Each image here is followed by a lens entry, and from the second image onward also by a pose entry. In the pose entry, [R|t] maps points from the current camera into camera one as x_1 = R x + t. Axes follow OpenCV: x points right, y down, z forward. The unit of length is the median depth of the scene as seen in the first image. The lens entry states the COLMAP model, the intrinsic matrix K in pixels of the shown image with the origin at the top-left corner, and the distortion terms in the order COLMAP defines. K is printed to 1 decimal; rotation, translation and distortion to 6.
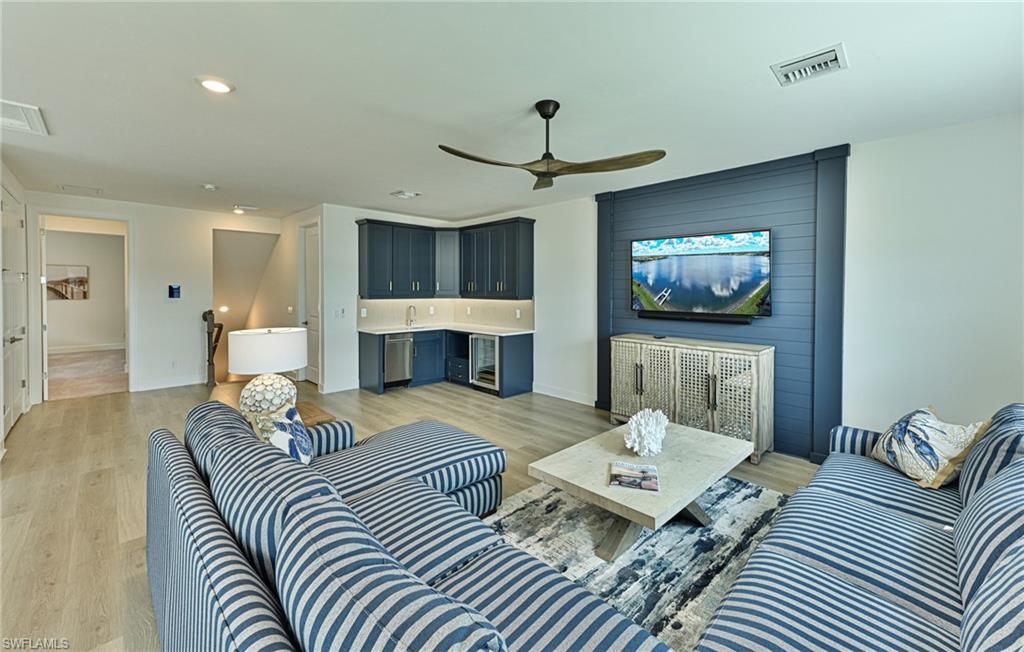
lens RADIAL K [[416.8, 0, 506.3], [0, 416.8, 294.1], [0, 0, 1]] dist [-0.020736, 0.011103]
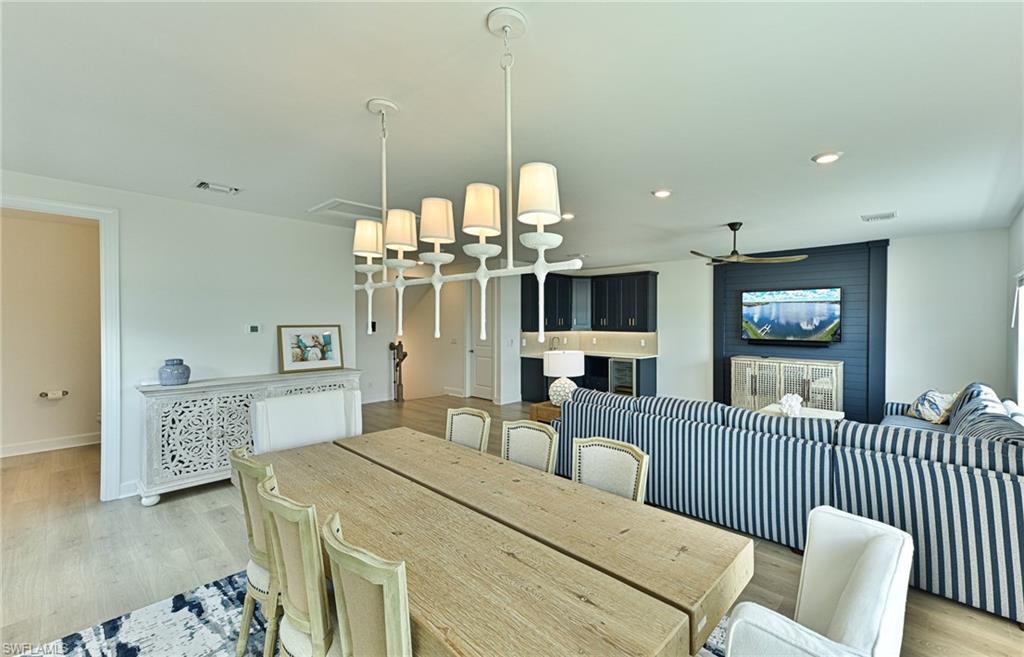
lens RADIAL K [[413.9, 0, 571.9], [0, 413.9, 325.8], [0, 0, 1]] dist [0.001239, 0.000042]
pose [[0.995849, 0.002308, 0.090991, -0.477794], [-0.001811, 0.999983, -0.005554, 0.000814], [-0.091002, 0.005367, 0.995836, -0.437966]]
